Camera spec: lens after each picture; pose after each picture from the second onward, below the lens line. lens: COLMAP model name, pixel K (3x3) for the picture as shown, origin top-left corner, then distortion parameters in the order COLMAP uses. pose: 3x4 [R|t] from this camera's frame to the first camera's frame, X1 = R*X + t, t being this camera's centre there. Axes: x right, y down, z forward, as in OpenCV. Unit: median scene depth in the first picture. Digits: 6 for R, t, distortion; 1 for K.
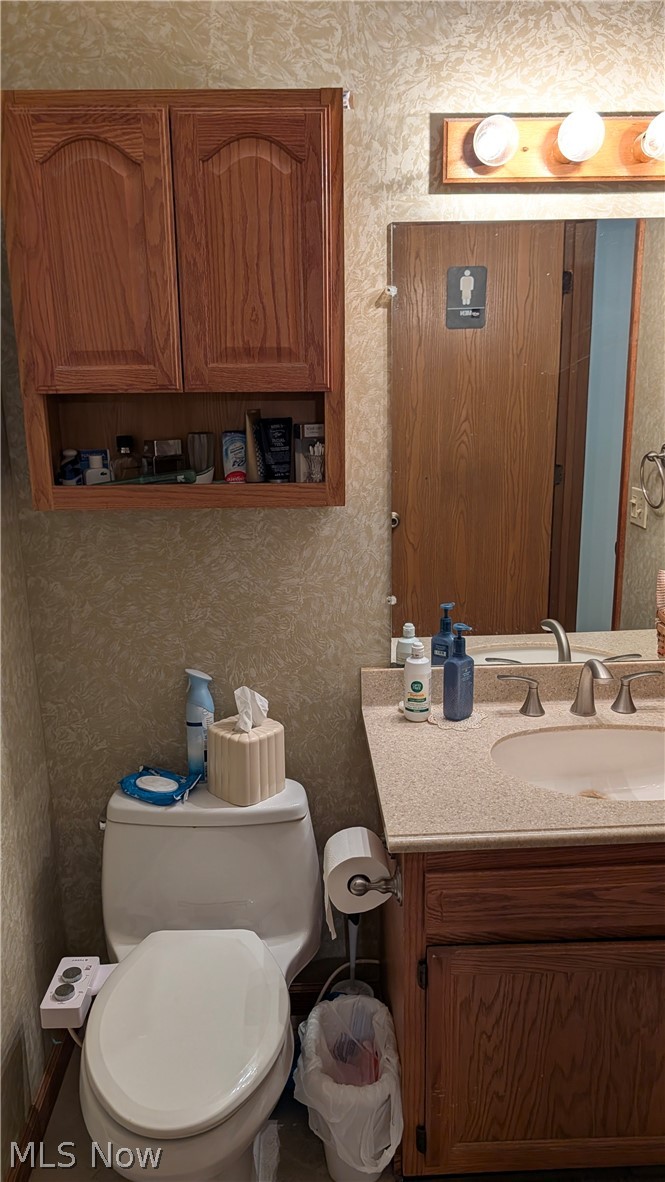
lens RADIAL K [[857.0, 0, 332.0], [0, 857.0, 597.9], [0, 0, 1]] dist [0.018349, -0.013320]
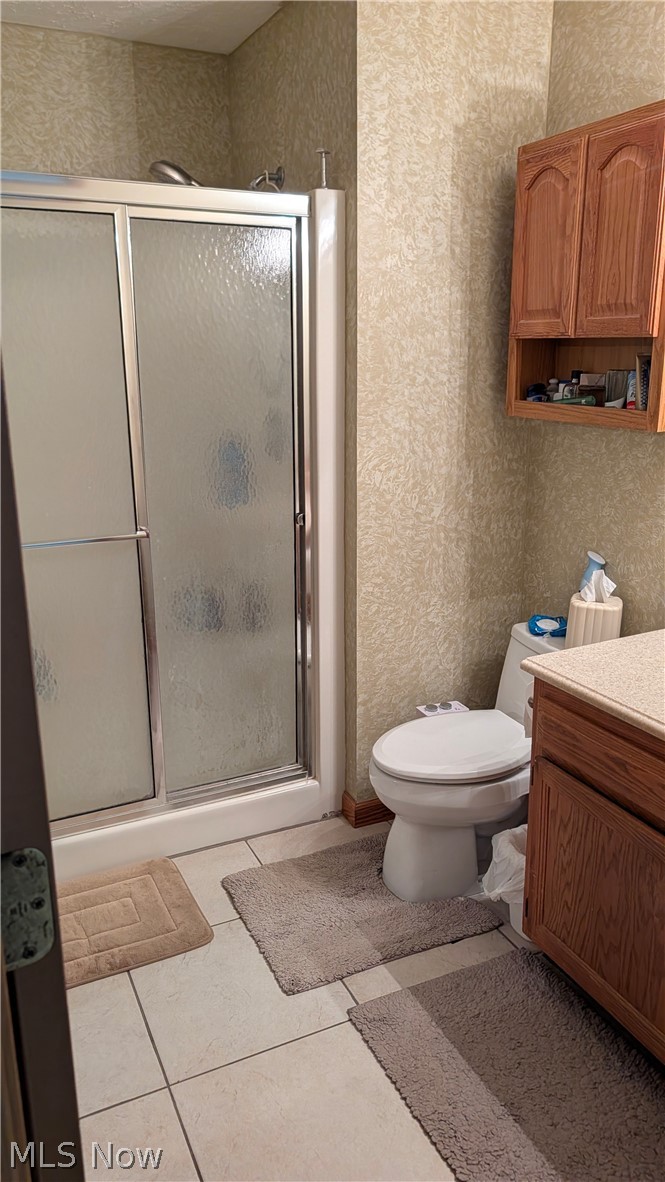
lens RADIAL K [[857.0, 0, 329.5], [0, 857.0, 586.2], [0, 0, 1]] dist [0.018349, -0.013320]
pose [[0.403944, 0.258999, -0.877354, 1.000950], [-0.233244, 0.956544, 0.174988, -0.003344], [0.884549, 0.133952, 0.446800, 0.072518]]
